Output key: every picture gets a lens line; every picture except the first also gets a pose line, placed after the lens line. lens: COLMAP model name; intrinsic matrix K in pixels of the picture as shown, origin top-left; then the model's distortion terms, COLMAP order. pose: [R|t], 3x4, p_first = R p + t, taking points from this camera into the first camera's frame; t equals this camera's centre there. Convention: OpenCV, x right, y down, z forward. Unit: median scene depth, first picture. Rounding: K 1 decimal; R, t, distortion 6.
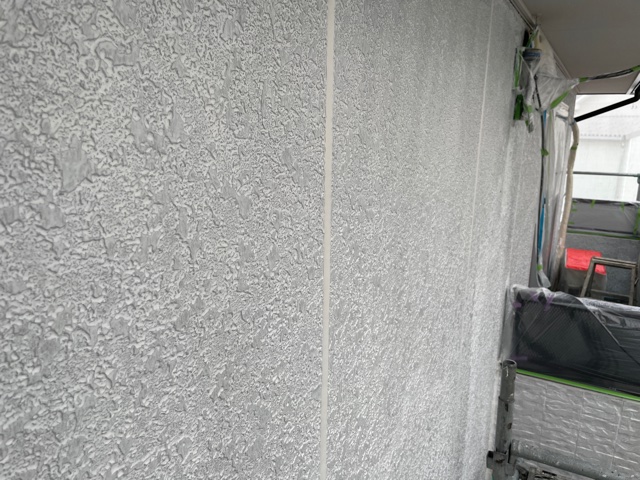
lens RADIAL K [[484.2, 0, 319.7], [0, 484.2, 244.5], [0, 0, 1]] dist [0.073842, -0.092421]
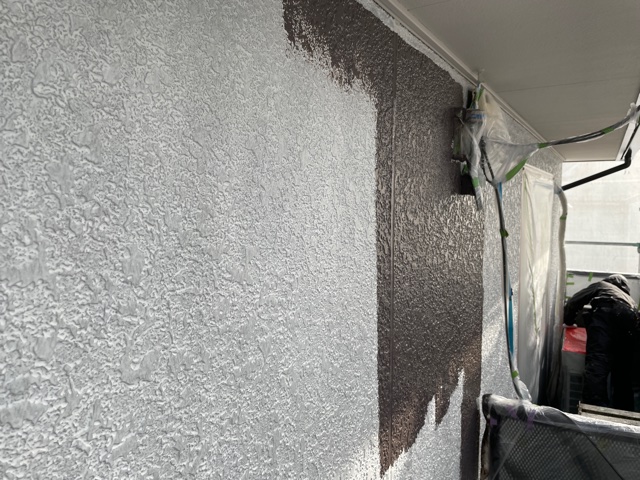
lens RADIAL K [[484.2, 0, 320.1], [0, 484.2, 237.8], [0, 0, 1]] dist [0.073842, -0.092421]
pose [[0.999851, -0.014115, -0.009980, 0.070972], [0.012464, 0.988673, -0.149570, -0.027445], [0.011978, 0.149423, 0.988701, 0.088494]]
